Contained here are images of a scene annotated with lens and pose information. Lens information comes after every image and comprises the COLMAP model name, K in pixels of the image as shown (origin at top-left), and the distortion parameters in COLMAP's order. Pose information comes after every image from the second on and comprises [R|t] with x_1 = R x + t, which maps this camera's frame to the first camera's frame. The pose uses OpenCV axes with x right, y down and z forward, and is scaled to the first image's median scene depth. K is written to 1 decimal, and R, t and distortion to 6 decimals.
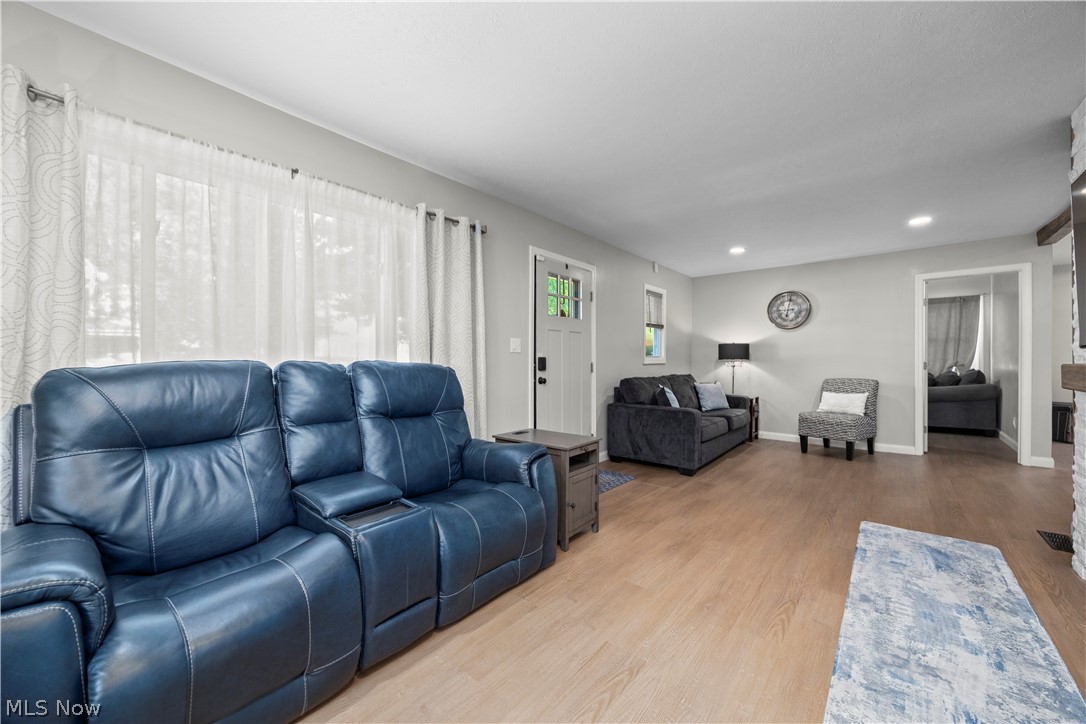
lens RADIAL K [[434.9, 0, 546.0], [0, 434.9, 355.9], [0, 0, 1]] dist [0.000527, -0.000666]
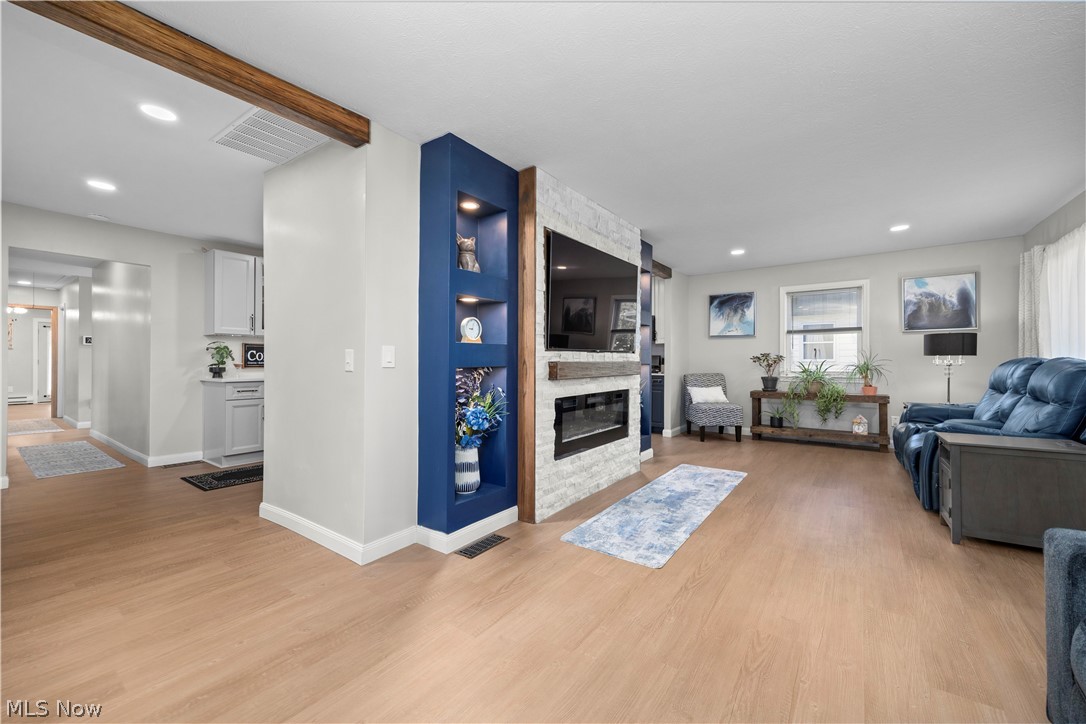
lens RADIAL K [[434.9, 0, 545.9], [0, 434.9, 360.0], [0, 0, 1]] dist [0.000527, -0.000666]
pose [[-0.998334, 0.004573, -0.057514, 1.160904], [0.005272, 0.999914, -0.012020, 0.023550], [0.057454, -0.012303, -0.998272, 2.110893]]
